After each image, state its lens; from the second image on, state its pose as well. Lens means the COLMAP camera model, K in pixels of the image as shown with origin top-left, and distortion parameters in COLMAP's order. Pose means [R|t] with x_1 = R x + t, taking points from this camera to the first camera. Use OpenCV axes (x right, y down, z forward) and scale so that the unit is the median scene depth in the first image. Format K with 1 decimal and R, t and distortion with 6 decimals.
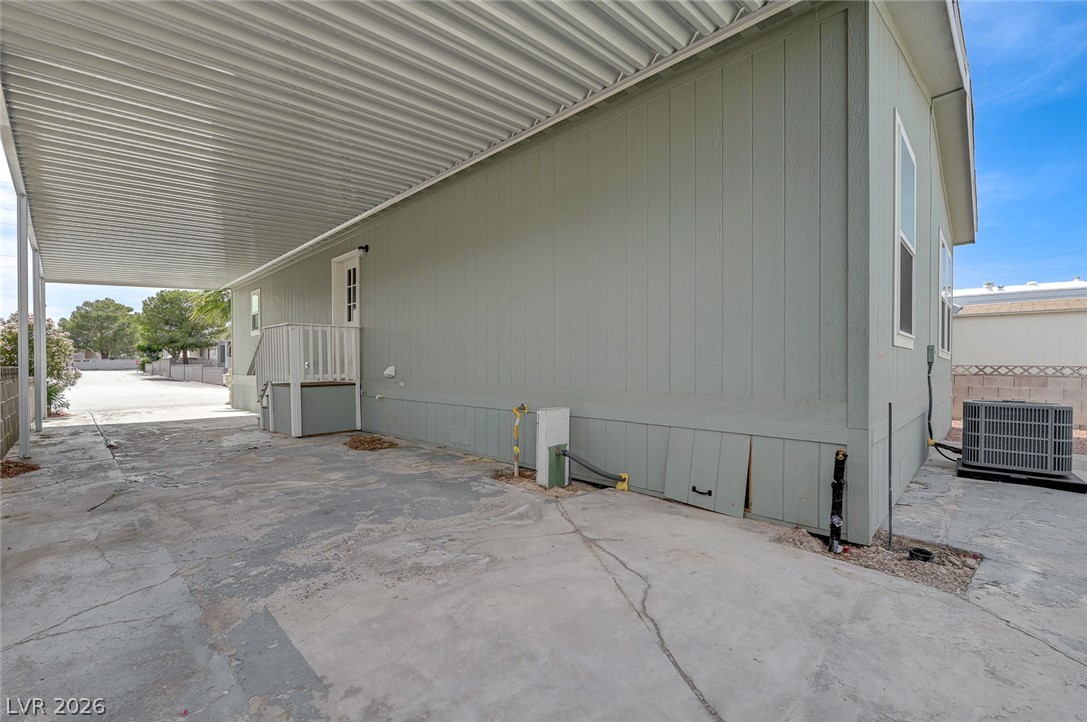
lens RADIAL K [[477.0, 0, 547.9], [0, 477.0, 367.8], [0, 0, 1]] dist [-0.000733, 0.000992]
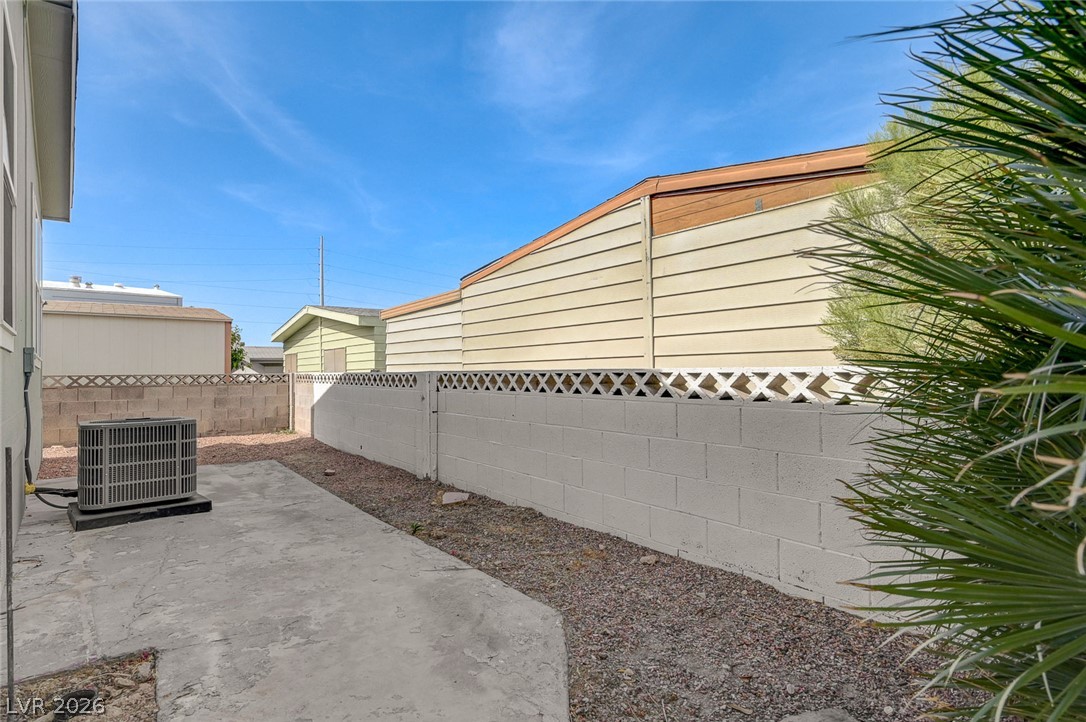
lens RADIAL K [[570.0, 0, 547.5], [0, 570.0, 359.5], [0, 0, 1]] dist [0.001106, 0.001511]
pose [[0.117695, 0.012919, 0.992966, 0.083390], [0.020366, 0.999674, -0.015420, -0.002018], [-0.992841, 0.022037, 0.117393, 0.183137]]
